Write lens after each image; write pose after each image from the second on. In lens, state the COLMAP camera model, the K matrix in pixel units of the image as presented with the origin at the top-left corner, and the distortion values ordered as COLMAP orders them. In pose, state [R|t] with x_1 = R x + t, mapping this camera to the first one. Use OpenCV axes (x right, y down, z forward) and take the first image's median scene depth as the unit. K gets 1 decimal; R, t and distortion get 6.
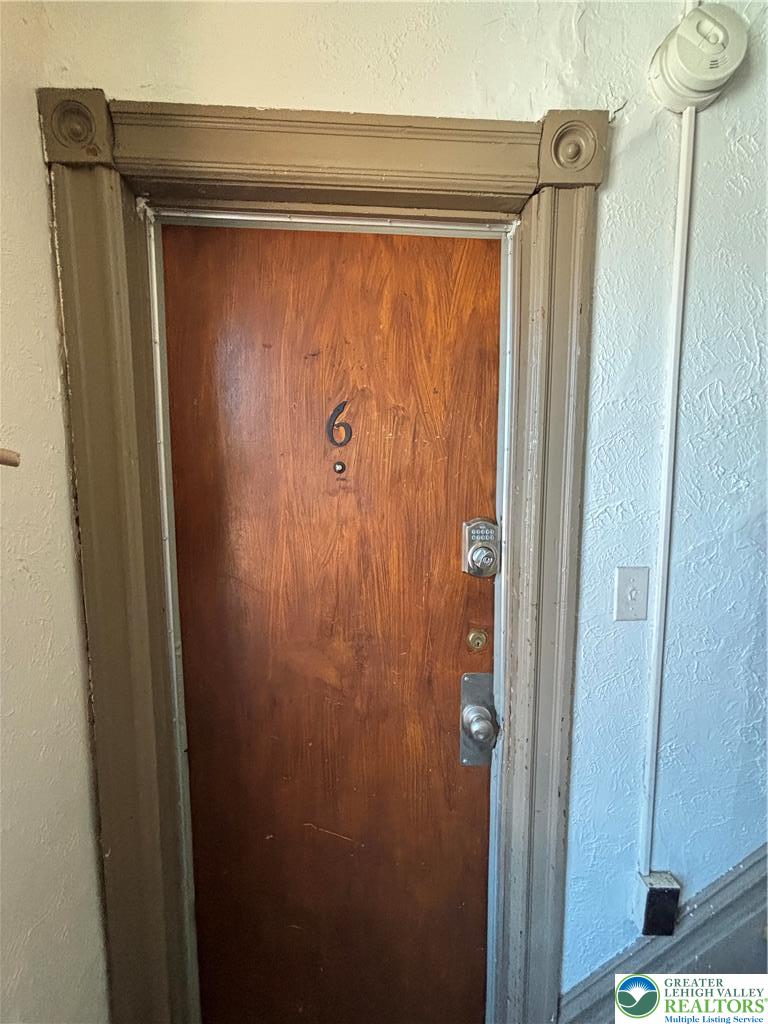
lens RADIAL K [[412.1, 0, 384.0], [0, 412.1, 512.0], [0, 0, 1]] dist [-0.000260, 0.000559]
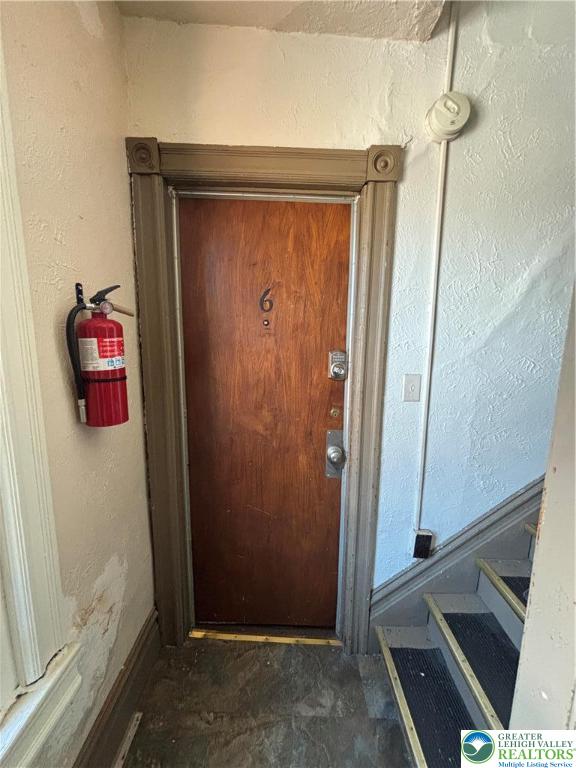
lens RADIAL K [[309.1, 0, 288.0], [0, 309.1, 384.0], [0, 0, 1]] dist [-0.000260, 0.000559]
pose [[0.999469, 0.016977, -0.027812, 0.042454], [-0.015451, 0.998410, 0.054206, 0.104819], [0.028688, -0.053748, 0.998142, -0.493462]]
